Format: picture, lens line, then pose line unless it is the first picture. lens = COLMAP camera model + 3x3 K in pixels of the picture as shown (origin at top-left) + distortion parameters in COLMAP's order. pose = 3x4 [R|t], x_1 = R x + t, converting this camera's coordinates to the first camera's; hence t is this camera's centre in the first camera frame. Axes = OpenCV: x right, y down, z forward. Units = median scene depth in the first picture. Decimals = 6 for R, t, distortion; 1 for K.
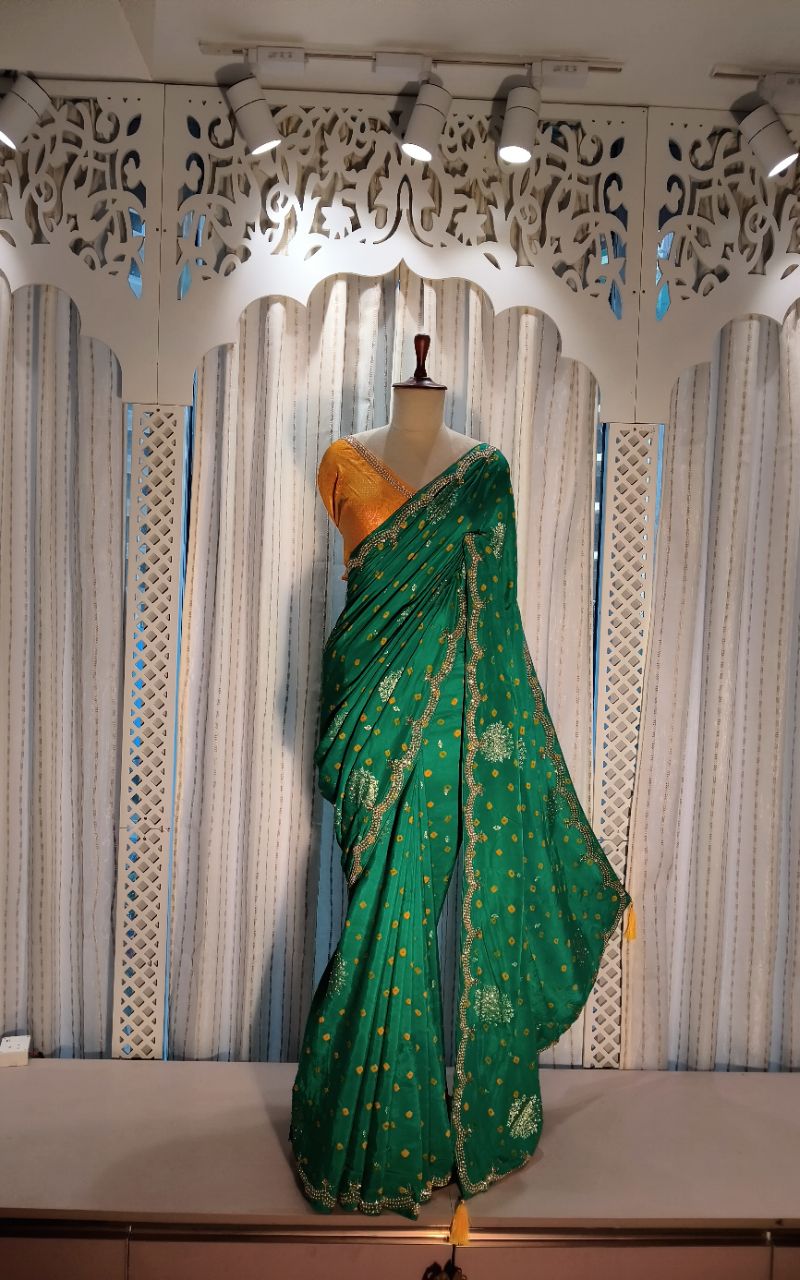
lens RADIAL K [[915.3, 0, 394.6], [0, 915.3, 670.8], [0, 0, 1]] dist [0.038029, -0.057868]
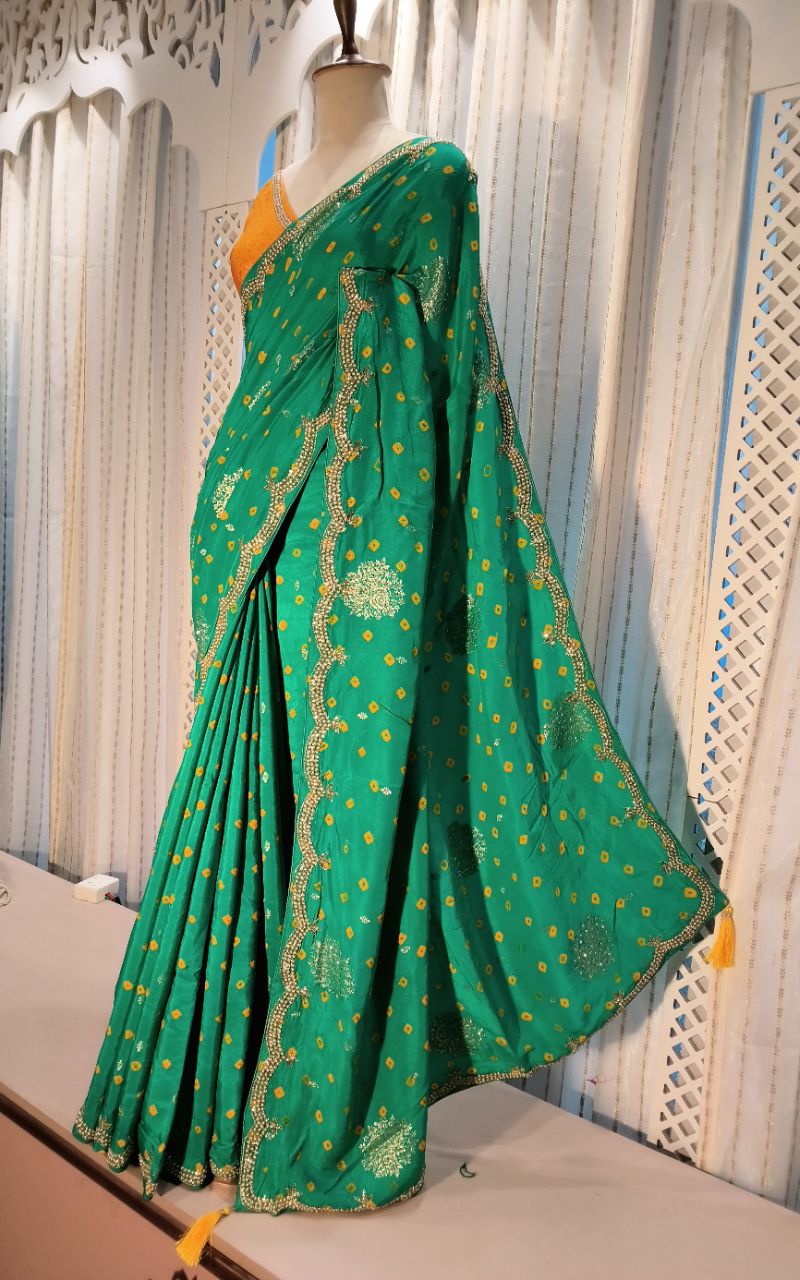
lens RADIAL K [[888.2, 0, 405.8], [0, 888.2, 653.0], [0, 0, 1]] dist [0.004458, -0.010426]
pose [[0.781197, 0.107540, -0.614952, 0.486791], [-0.082973, 0.994198, 0.068456, 0.071532], [0.618746, -0.002453, 0.785587, 0.467921]]
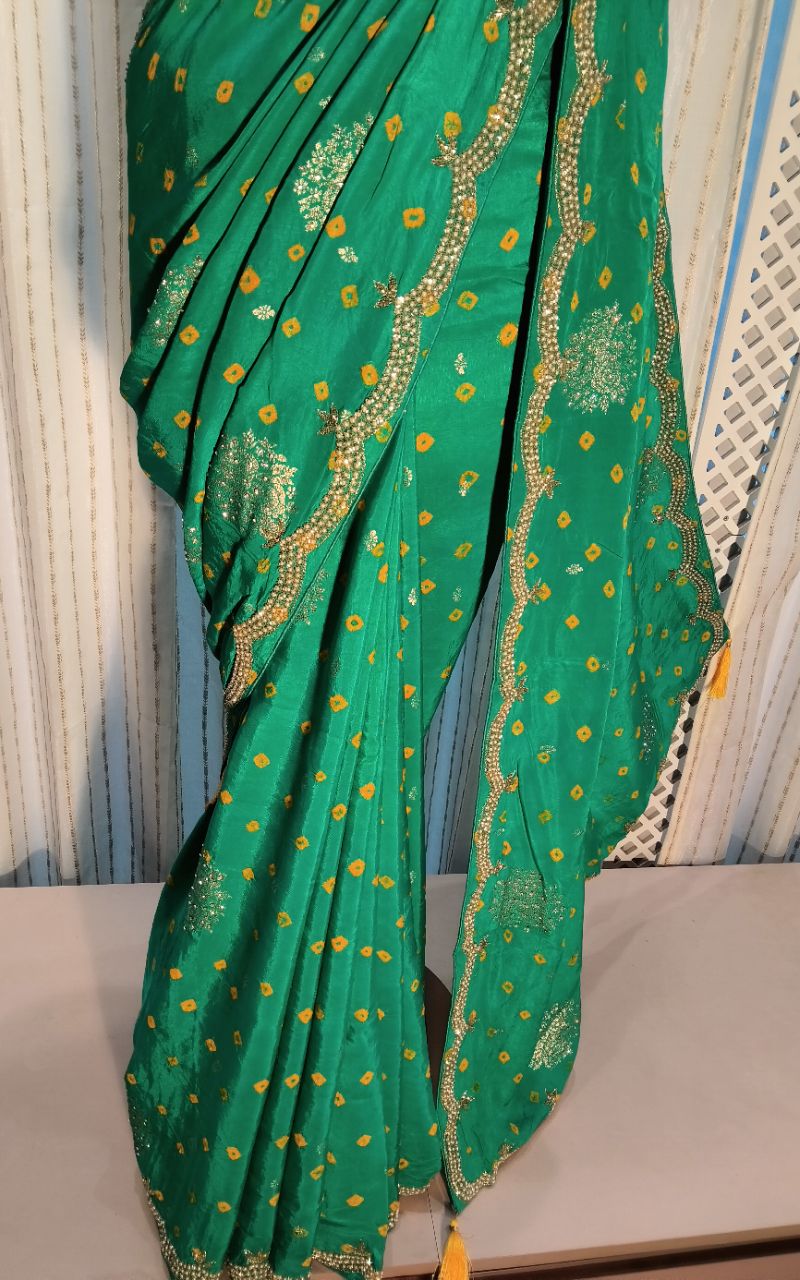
lens RADIAL K [[915.3, 0, 387.5], [0, 915.3, 635.4], [0, 0, 1]] dist [0.038029, -0.057868]
pose [[0.994647, -0.008510, 0.102979, -0.017147], [-0.033583, 0.915874, 0.400058, 0.029647], [-0.097720, -0.401375, 0.910686, 0.559863]]
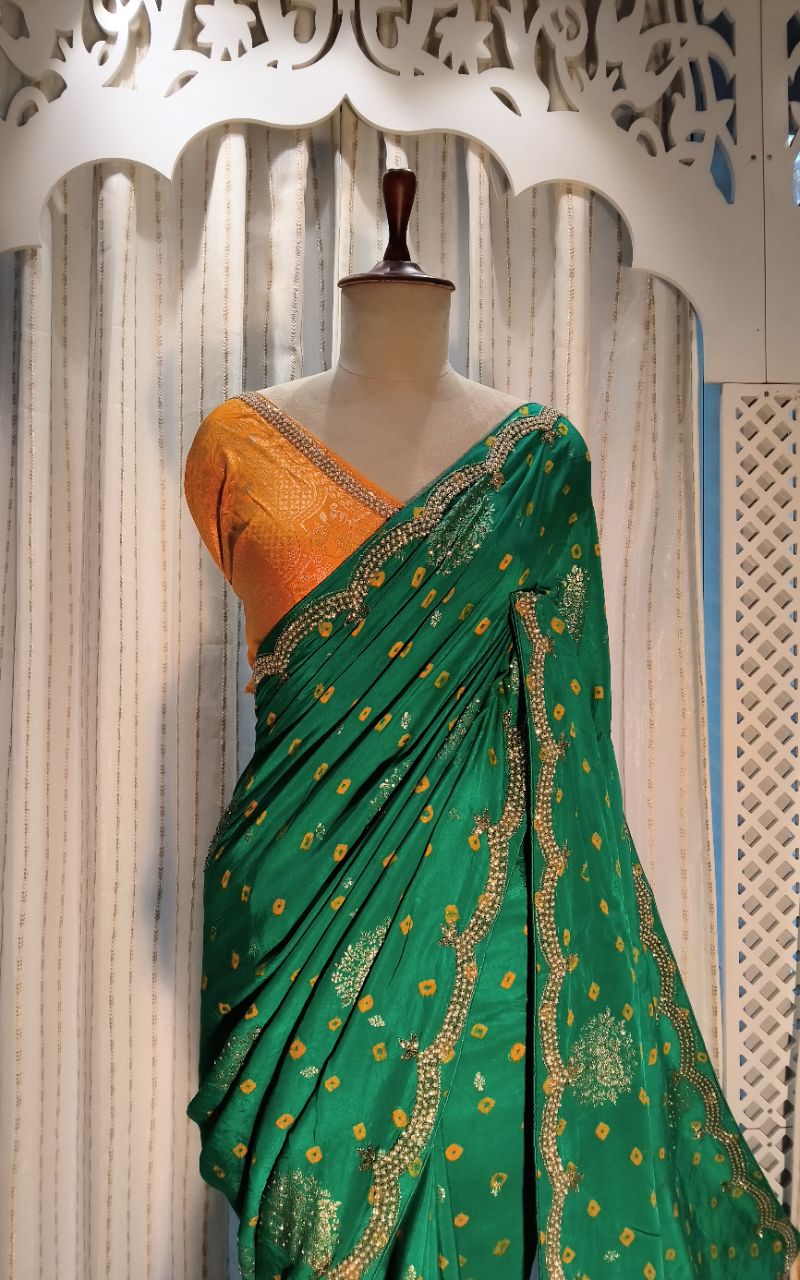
lens RADIAL K [[915.3, 0, 387.0], [0, 915.3, 656.8], [0, 0, 1]] dist [0.038029, -0.057868]
pose [[0.997882, -0.033889, 0.055523, -0.009619], [0.036802, 0.997952, -0.052326, -0.088528], [-0.053636, 0.054259, 0.997085, 0.506650]]
